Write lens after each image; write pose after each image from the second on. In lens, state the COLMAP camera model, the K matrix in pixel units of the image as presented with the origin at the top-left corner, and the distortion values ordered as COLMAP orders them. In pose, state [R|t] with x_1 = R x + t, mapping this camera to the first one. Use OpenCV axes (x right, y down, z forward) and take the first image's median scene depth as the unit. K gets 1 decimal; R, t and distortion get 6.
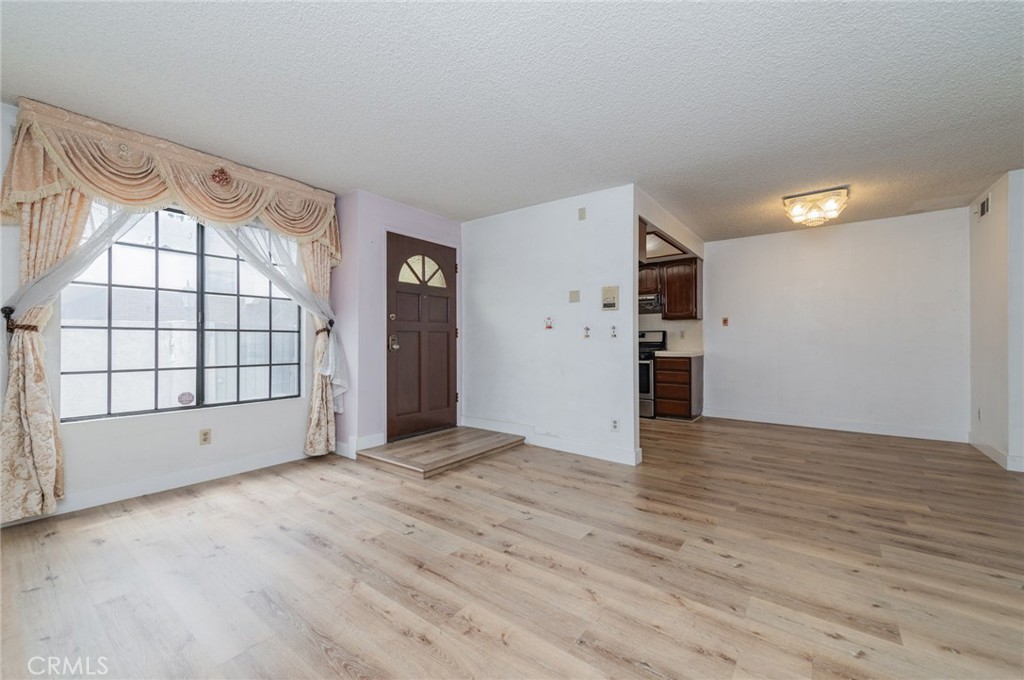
lens RADIAL K [[399.9, 0, 512.0], [0, 399.9, 340.0], [0, 0, 1]] dist [0.008533, -0.000274]
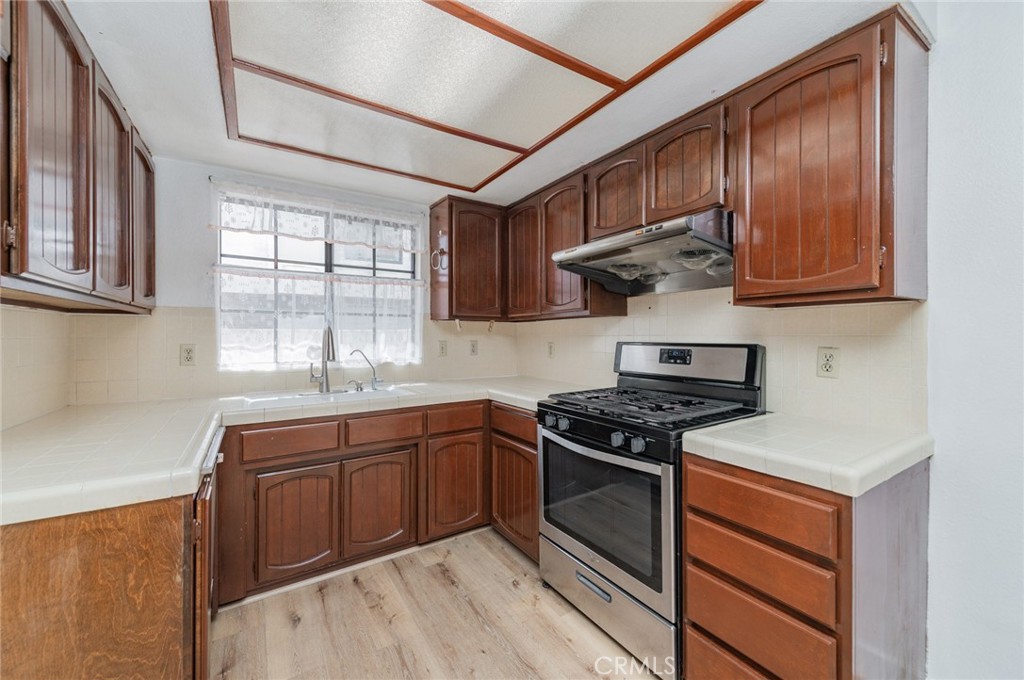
lens RADIAL K [[401.8, 0, 514.1], [0, 401.8, 336.0], [0, 0, 1]] dist [0.002259, -0.000085]
pose [[0.941399, 0.002513, -0.337287, 0.558178], [-0.000263, 0.999977, 0.006719, -0.055081], [0.337296, -0.006236, 0.941378, 1.183830]]
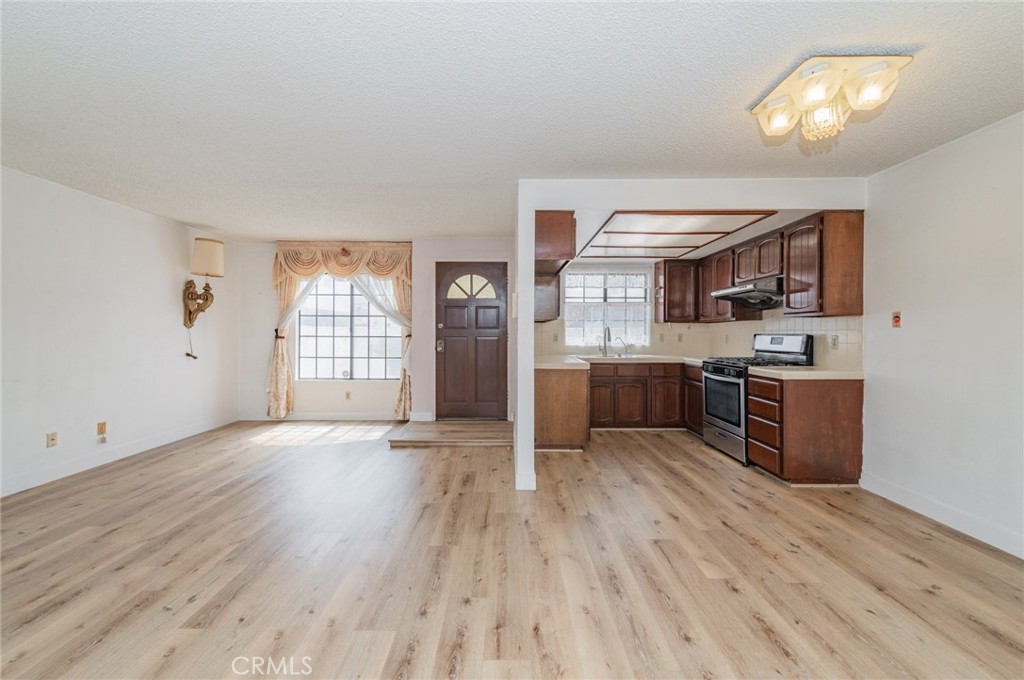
lens RADIAL K [[401.8, 0, 514.1], [0, 401.8, 336.0], [0, 0, 1]] dist [0.002259, -0.000085]
pose [[0.616639, 0.010259, -0.787179, 1.055047], [-0.000777, 0.999923, 0.012423, -0.049475], [0.787246, -0.007048, 0.616599, 0.445856]]
